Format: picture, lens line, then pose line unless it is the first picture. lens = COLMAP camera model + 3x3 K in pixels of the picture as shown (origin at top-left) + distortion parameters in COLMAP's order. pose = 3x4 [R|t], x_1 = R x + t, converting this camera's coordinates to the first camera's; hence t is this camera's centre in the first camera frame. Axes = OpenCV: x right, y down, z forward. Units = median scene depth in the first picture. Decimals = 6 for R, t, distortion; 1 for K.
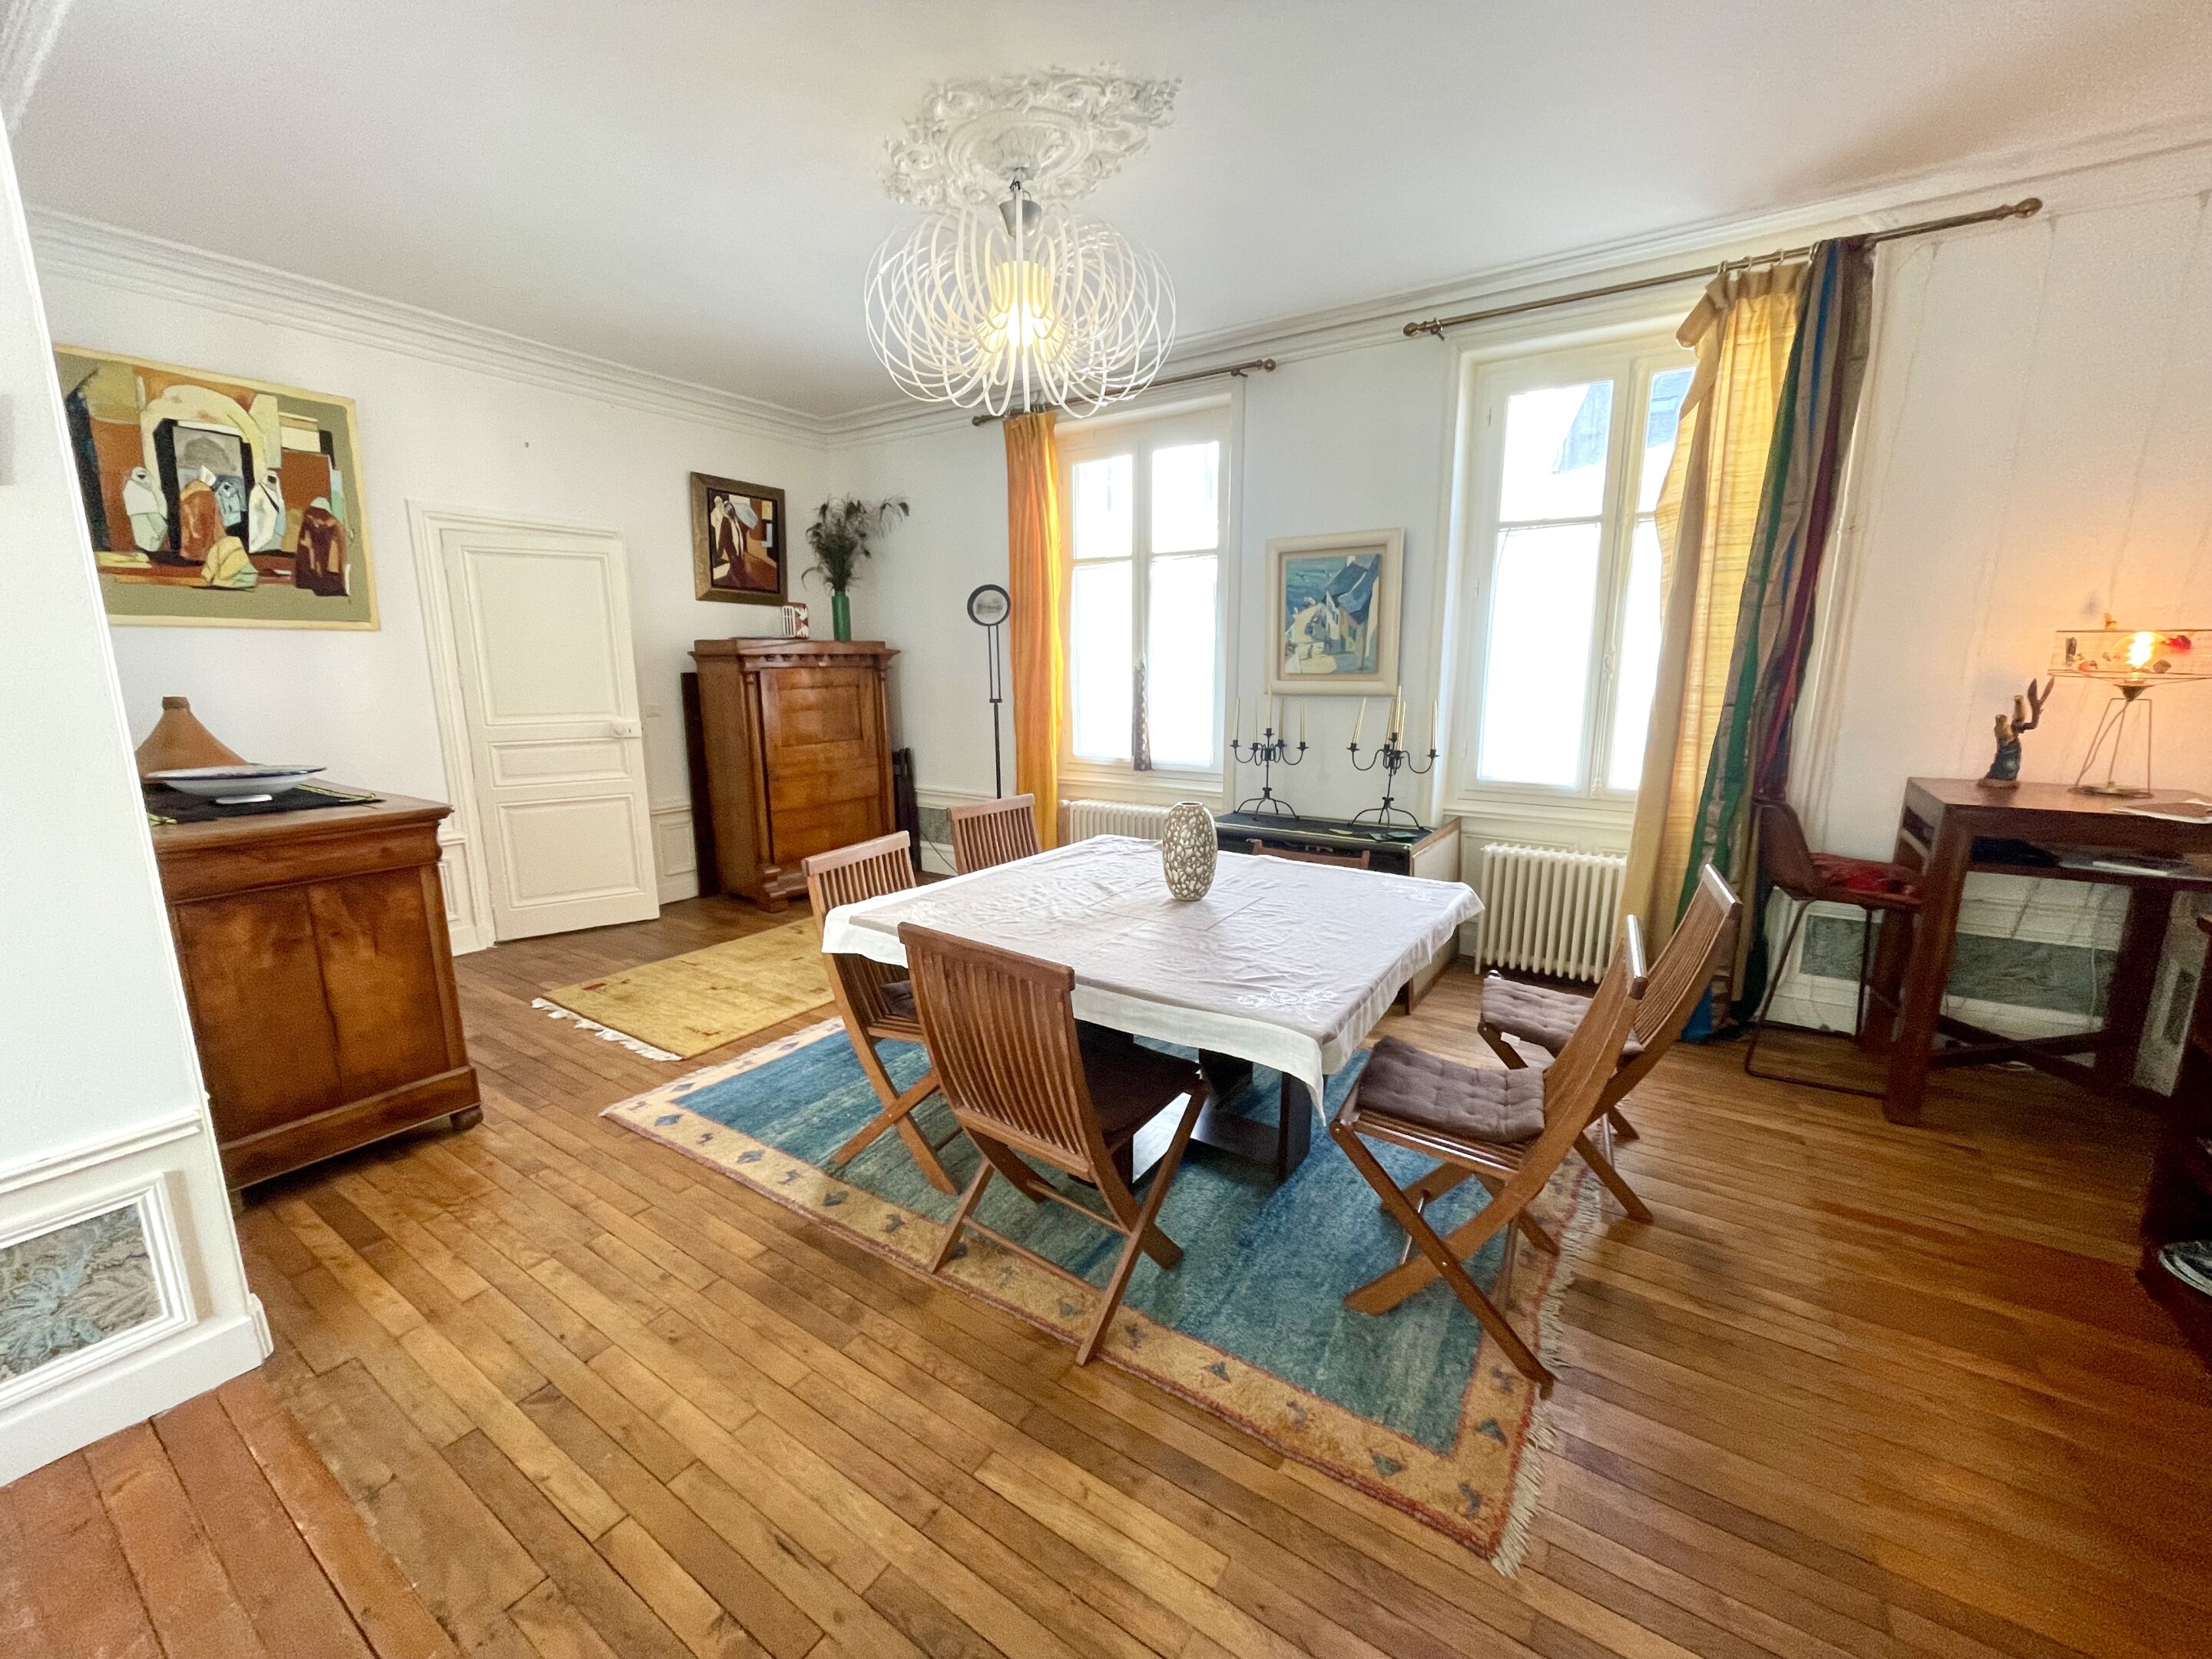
lens RADIAL K [[895.6, 0, 1098.4], [0, 895.6, 840.8], [0, 0, 1]] dist [-0.007362, 0.000234]
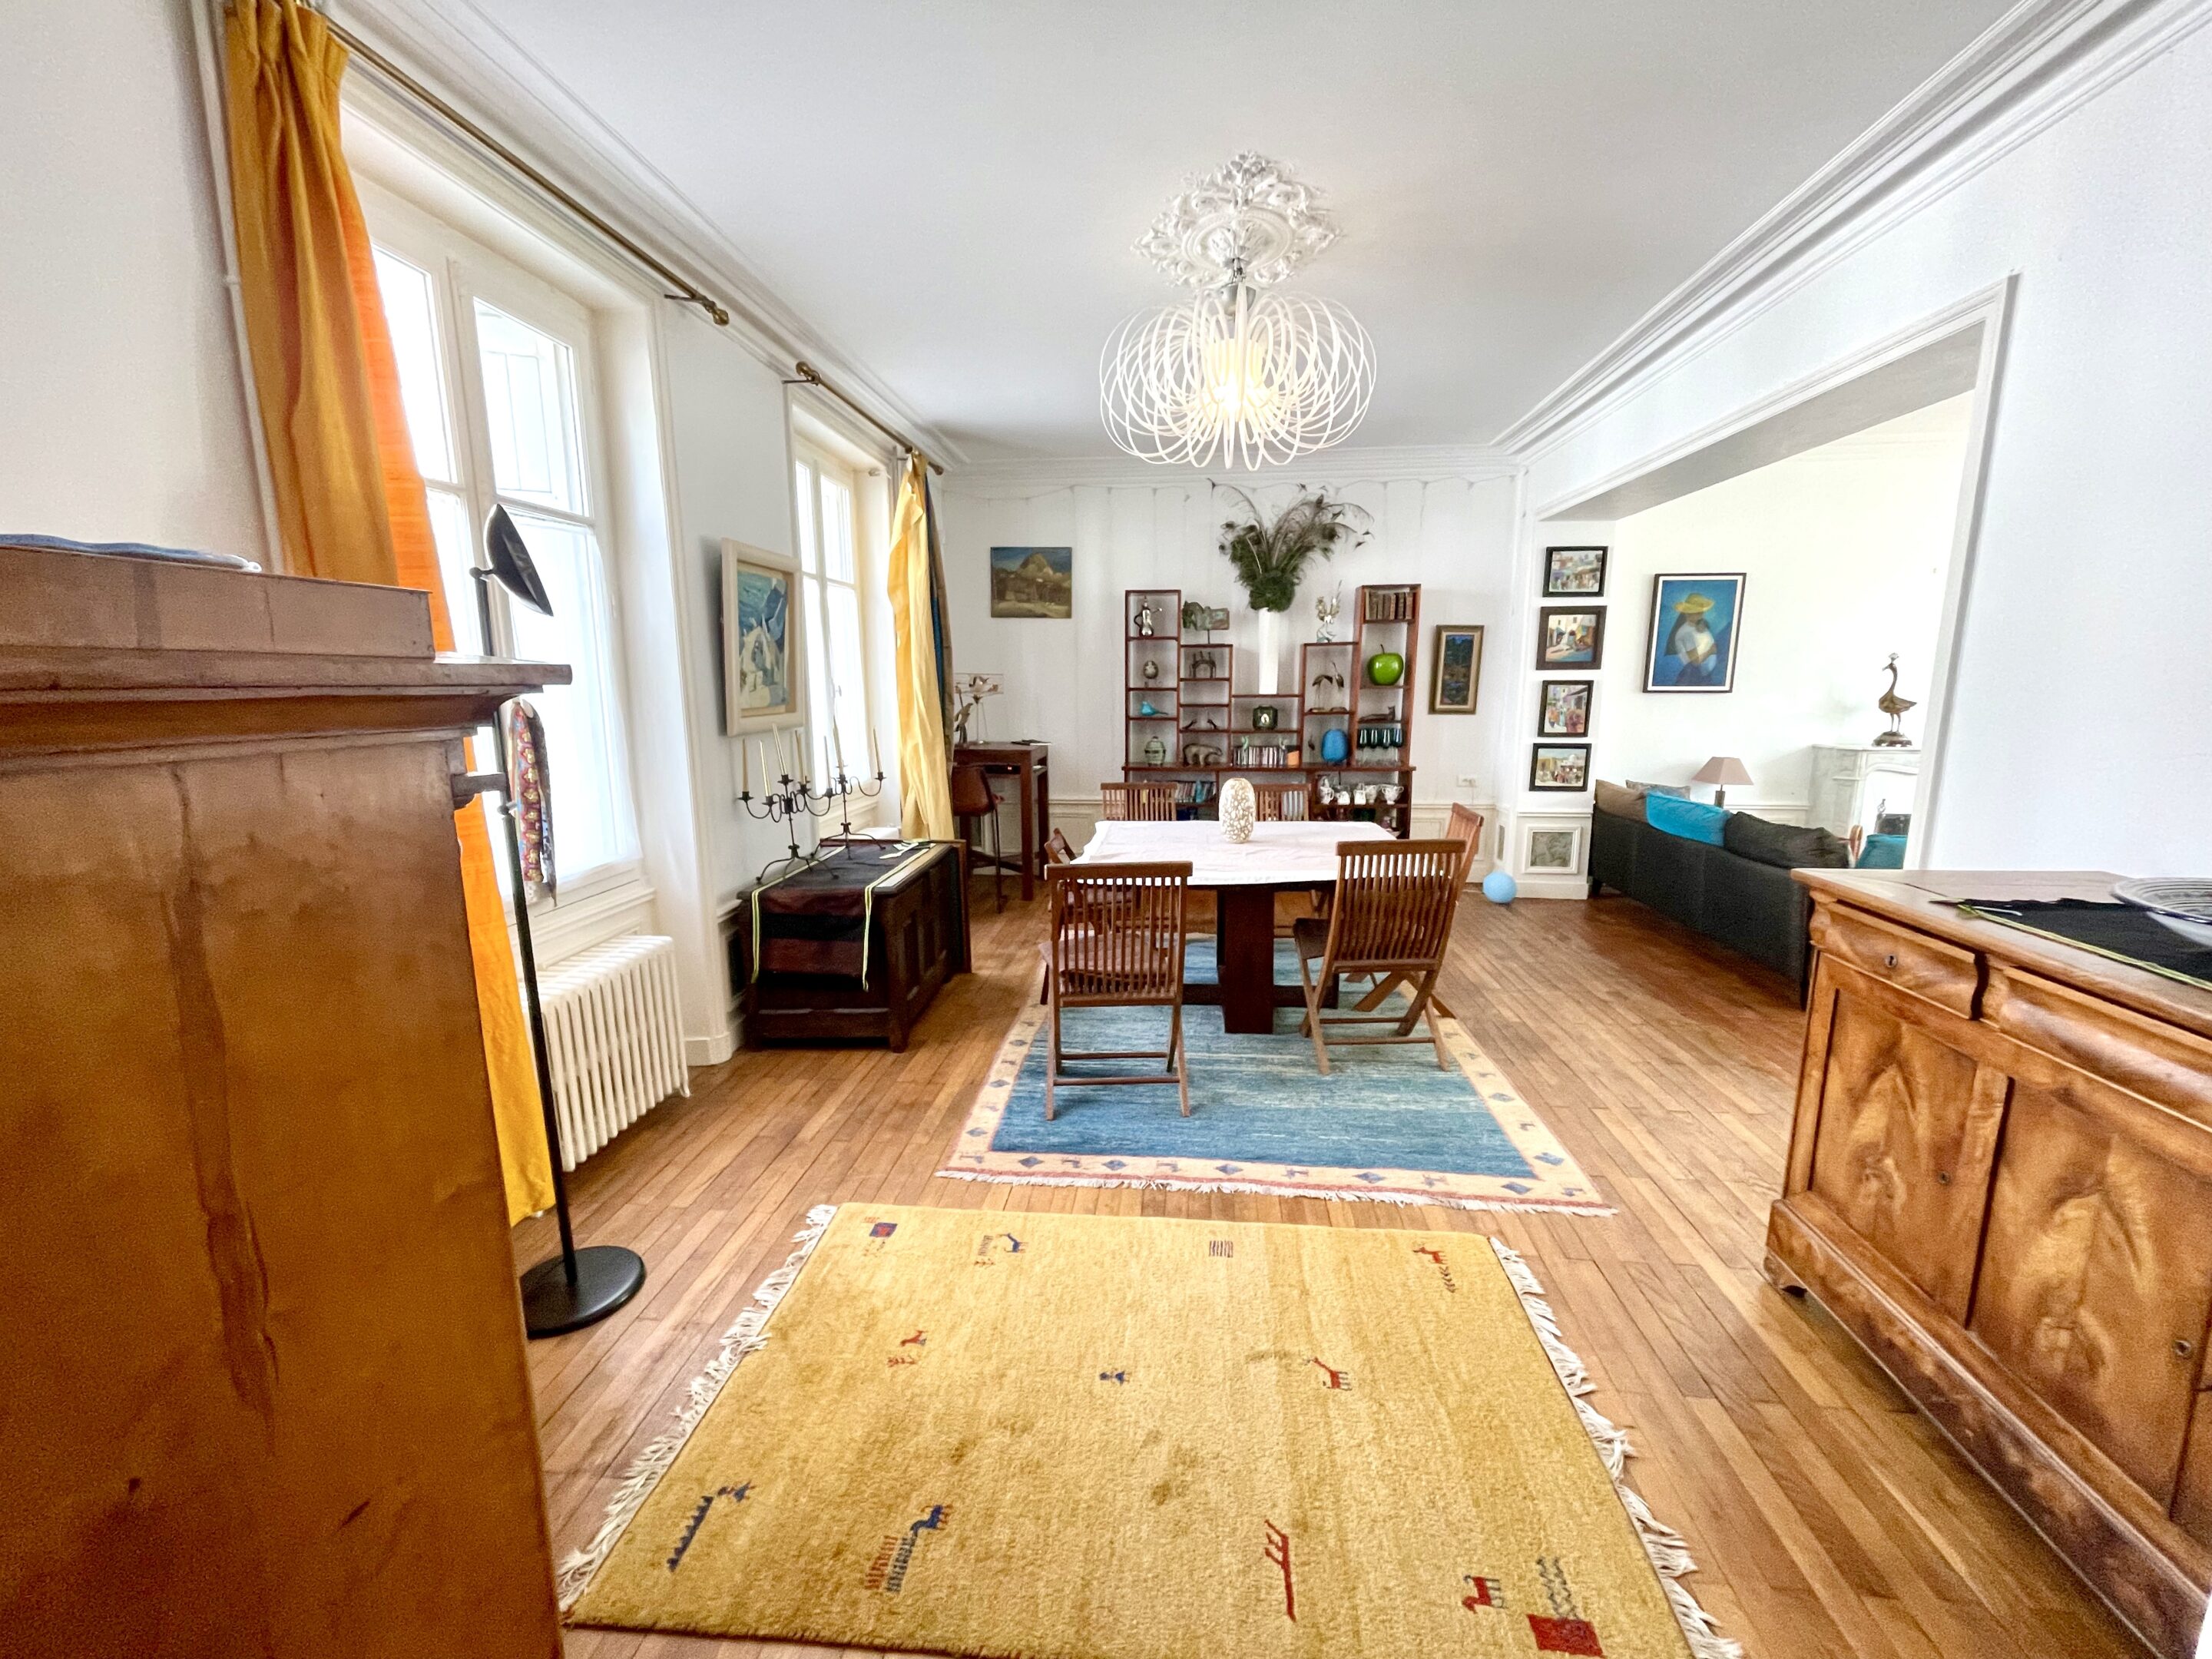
lens RADIAL K [[895.6, 0, 1099.3], [0, 895.6, 826.7], [0, 0, 1]] dist [-0.007362, 0.000234]
pose [[-0.465284, -0.146559, 0.872944, -0.976869], [0.183643, 0.948756, 0.257170, -0.347727], [-0.865902, 0.279968, -0.414526, 1.605621]]
